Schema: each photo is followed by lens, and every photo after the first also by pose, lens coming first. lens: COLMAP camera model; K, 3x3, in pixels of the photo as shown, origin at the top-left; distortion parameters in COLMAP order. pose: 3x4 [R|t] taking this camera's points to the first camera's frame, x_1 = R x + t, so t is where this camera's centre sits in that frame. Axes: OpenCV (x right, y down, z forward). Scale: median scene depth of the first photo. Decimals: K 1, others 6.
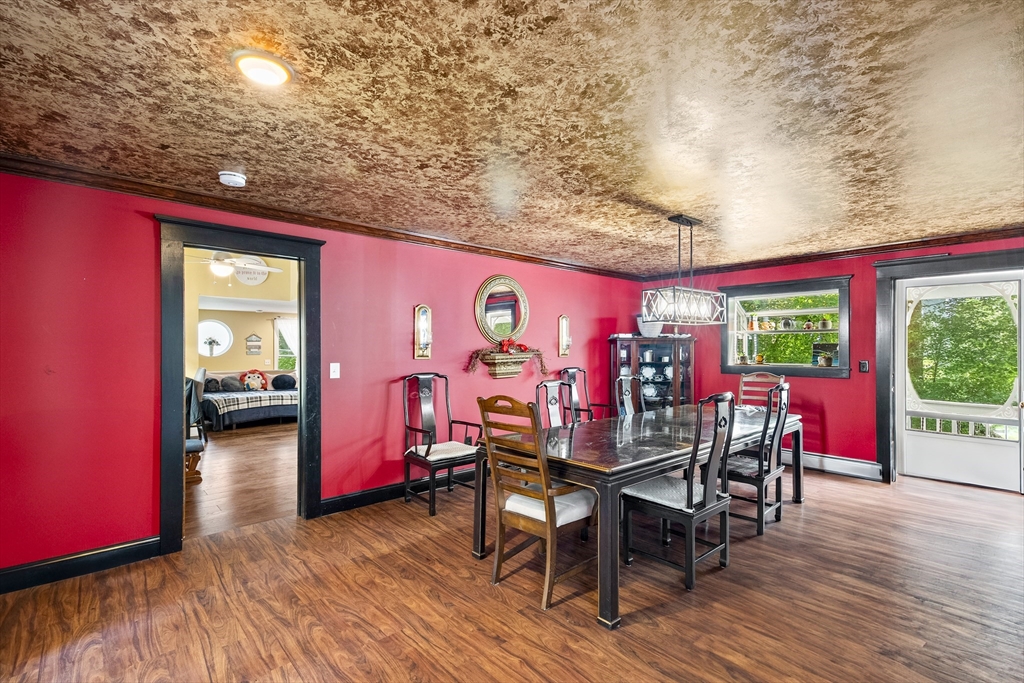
lens RADIAL K [[467.9, 0, 514.8], [0, 467.9, 346.4], [0, 0, 1]] dist [0.017274, 0.000406]
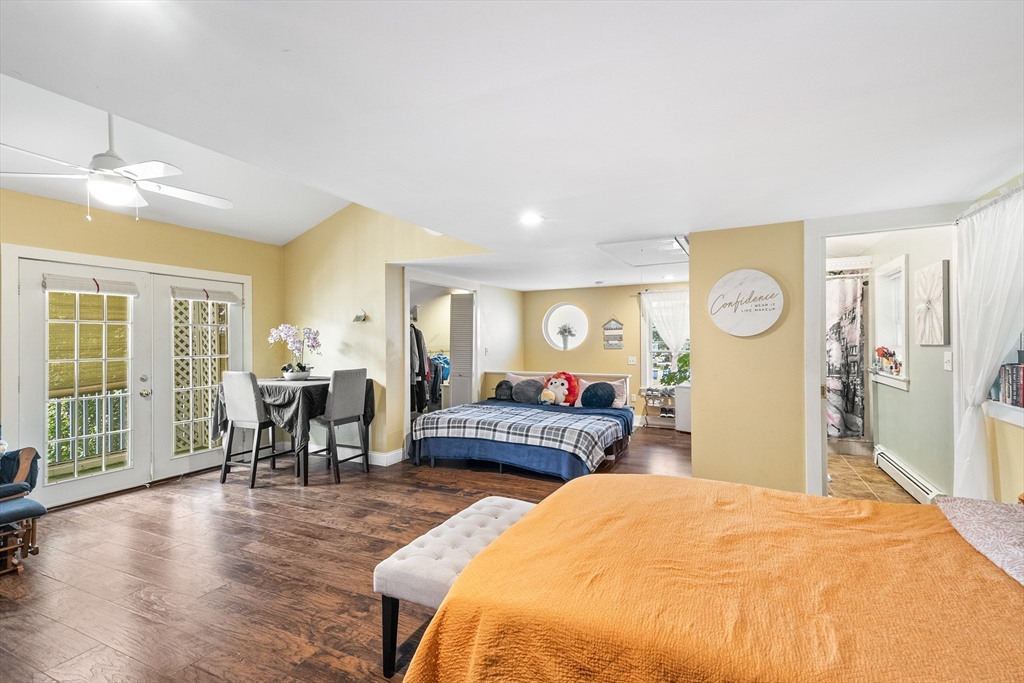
lens RADIAL K [[467.9, 0, 506.1], [0, 467.9, 340.5], [0, 0, 1]] dist [0.017274, 0.000406]
pose [[0.358025, -0.002960, -0.933707, 0.027665], [0.007821, 0.999969, -0.000171, 0.005463], [0.933679, -0.007242, 0.358037, 0.745936]]
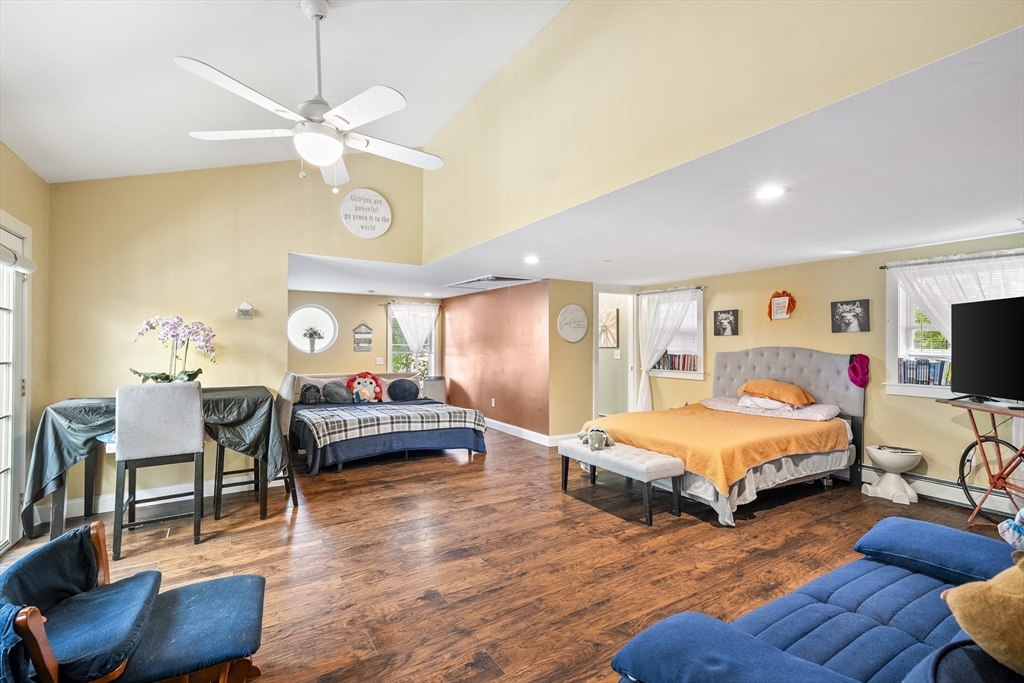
lens RADIAL K [[467.9, 0, 507.2], [0, 467.9, 339.7], [0, 0, 1]] dist [0.017274, 0.000406]
pose [[0.981958, 0.002067, -0.189089, -0.227934], [-0.004106, 0.999938, -0.010395, 0.007913], [0.189056, 0.010984, 0.981905, 0.375397]]
